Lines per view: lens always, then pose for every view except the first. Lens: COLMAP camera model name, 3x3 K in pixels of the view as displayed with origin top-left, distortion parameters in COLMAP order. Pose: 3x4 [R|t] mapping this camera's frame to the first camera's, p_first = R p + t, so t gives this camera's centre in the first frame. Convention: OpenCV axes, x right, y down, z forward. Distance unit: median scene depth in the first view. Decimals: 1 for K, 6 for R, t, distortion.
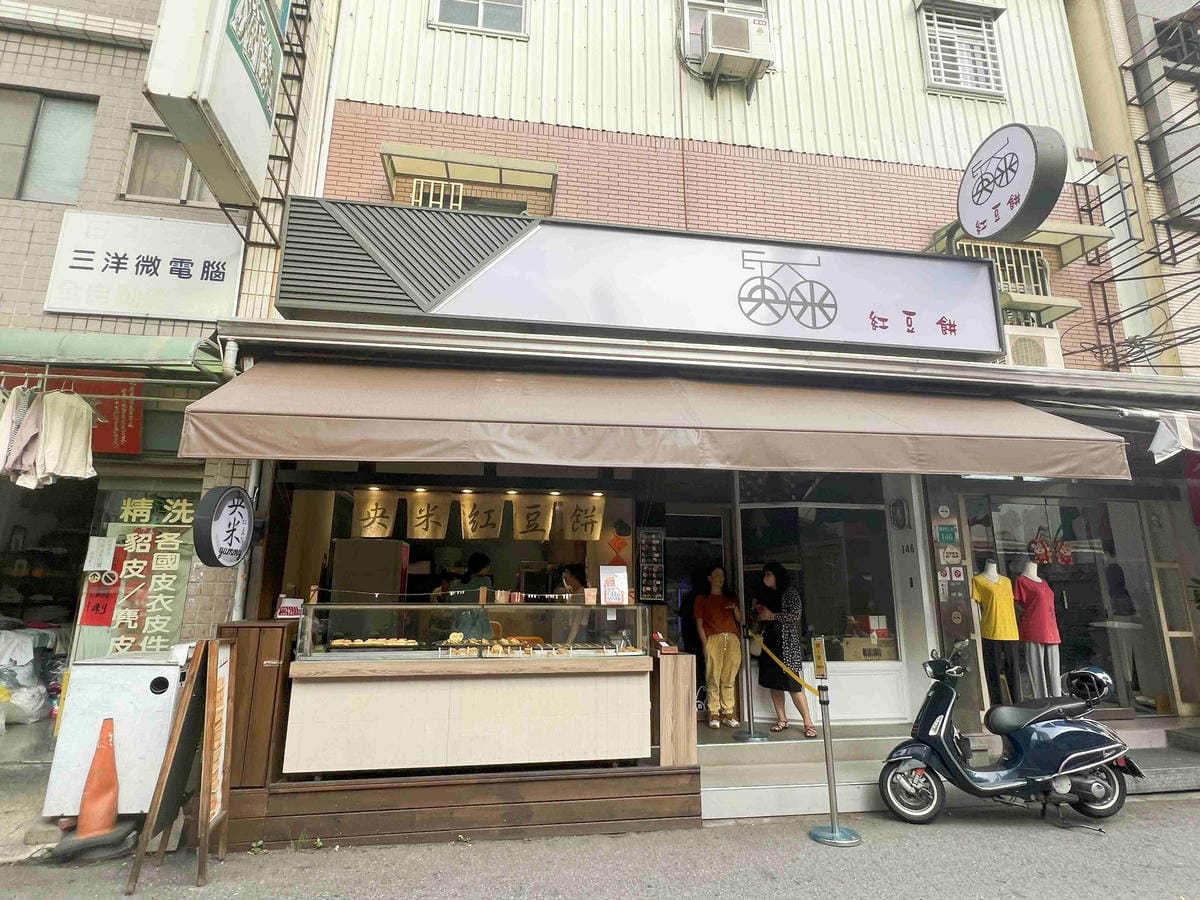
lens RADIAL K [[623.9, 0, 600.0], [0, 623.9, 450.0], [0, 0, 1]] dist [-0.002001, -0.000259]
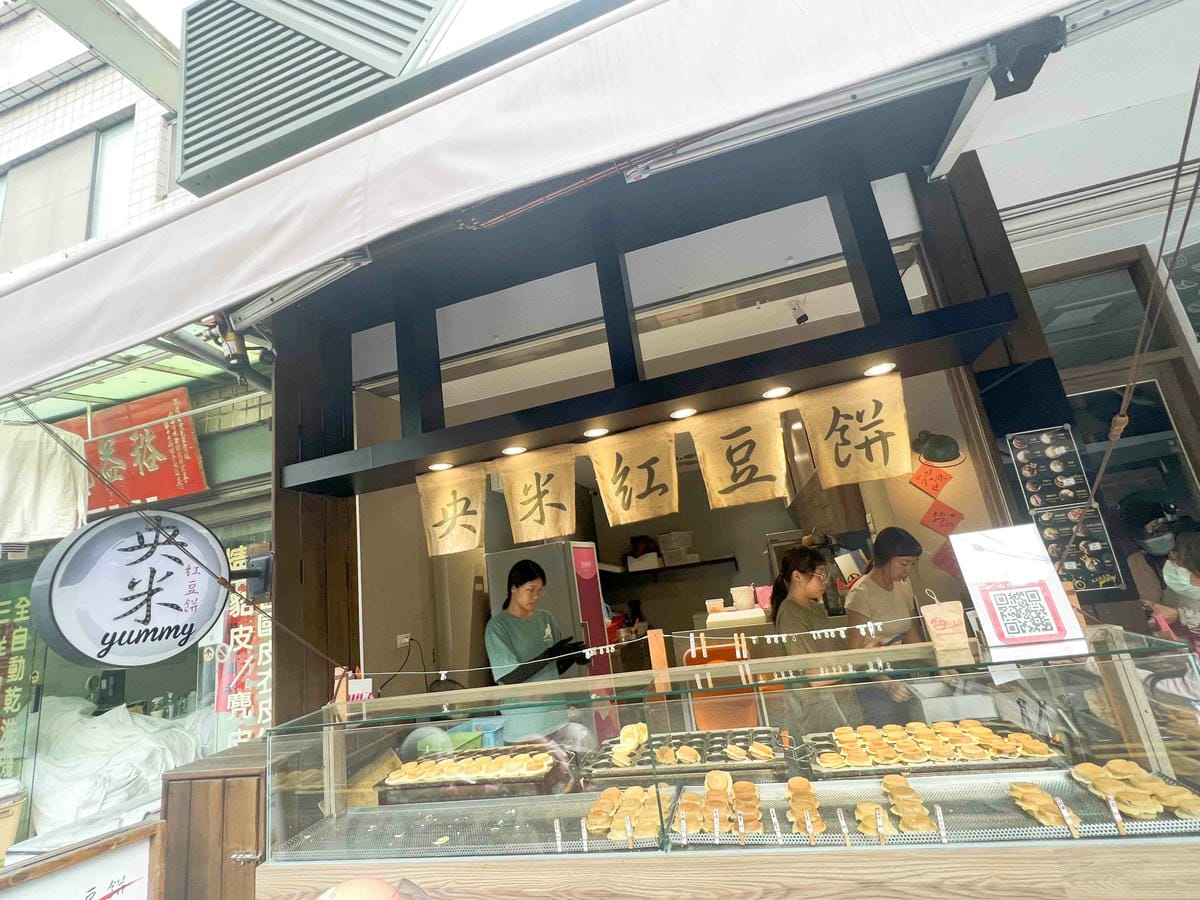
lens RADIAL K [[528.5, 0, 600.0], [0, 528.5, 450.0], [0, 0, 1]] dist [-0.000708, 0.000065]
pose [[0.886969, -0.230337, -0.400289, -0.041970], [0.236645, 0.970988, -0.034369, 0.093183], [0.396592, -0.064242, 0.915744, 0.598852]]
